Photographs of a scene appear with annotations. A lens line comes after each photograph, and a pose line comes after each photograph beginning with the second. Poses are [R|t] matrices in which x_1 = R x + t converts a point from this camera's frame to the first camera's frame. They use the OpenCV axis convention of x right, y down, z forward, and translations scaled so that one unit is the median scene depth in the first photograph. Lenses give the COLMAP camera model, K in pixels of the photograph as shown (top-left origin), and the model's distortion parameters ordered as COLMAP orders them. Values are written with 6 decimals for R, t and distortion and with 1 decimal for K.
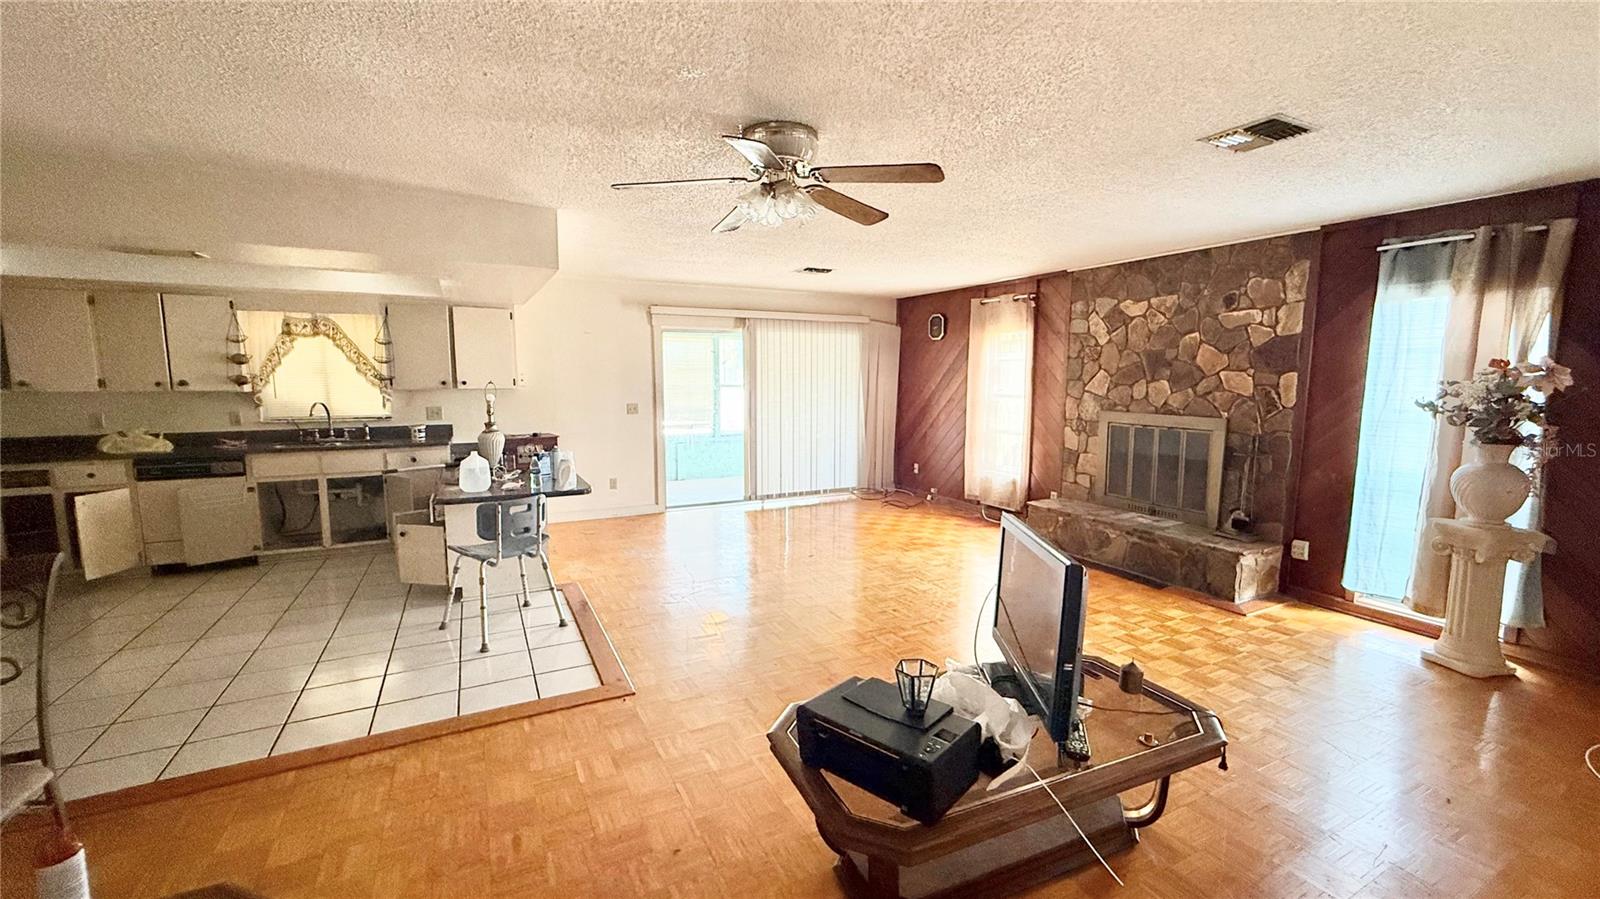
lens RADIAL K [[641.0, 0, 797.3], [0, 641.0, 448.2], [0, 0, 1]] dist [-0.000308, 0.000942]
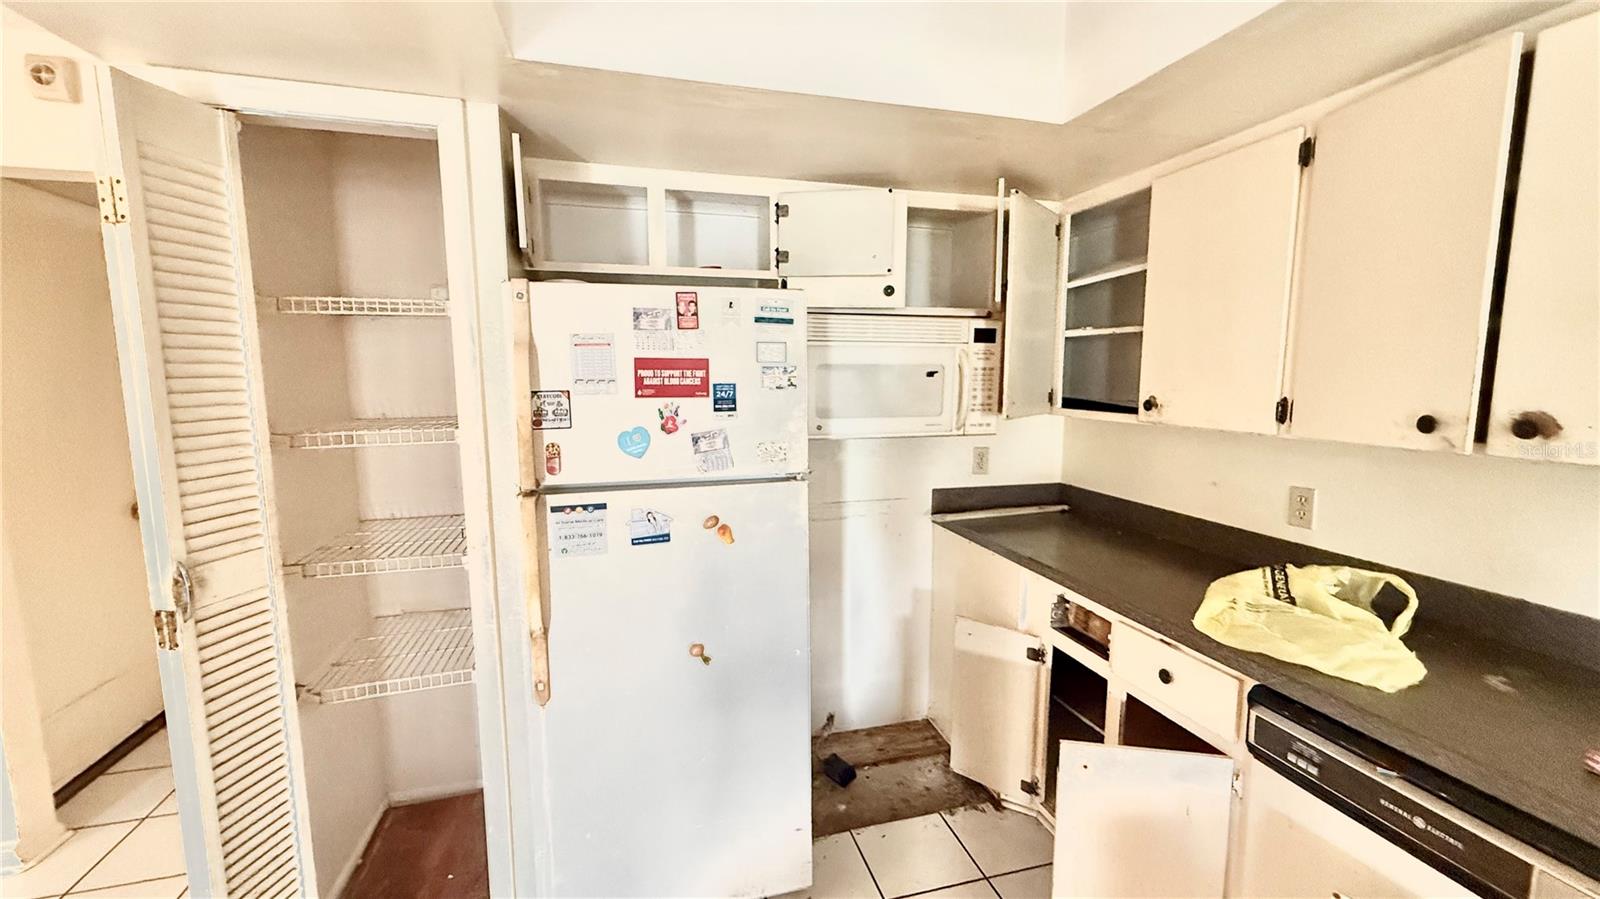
lens RADIAL K [[641.0, 0, 798.1], [0, 641.0, 448.6], [0, 0, 1]] dist [-0.000308, 0.000942]
pose [[-0.195351, 0.114785, -0.973993, -0.764084], [-0.109689, 0.984339, 0.138005, -0.107524], [0.974580, 0.133796, -0.179701, 0.879857]]
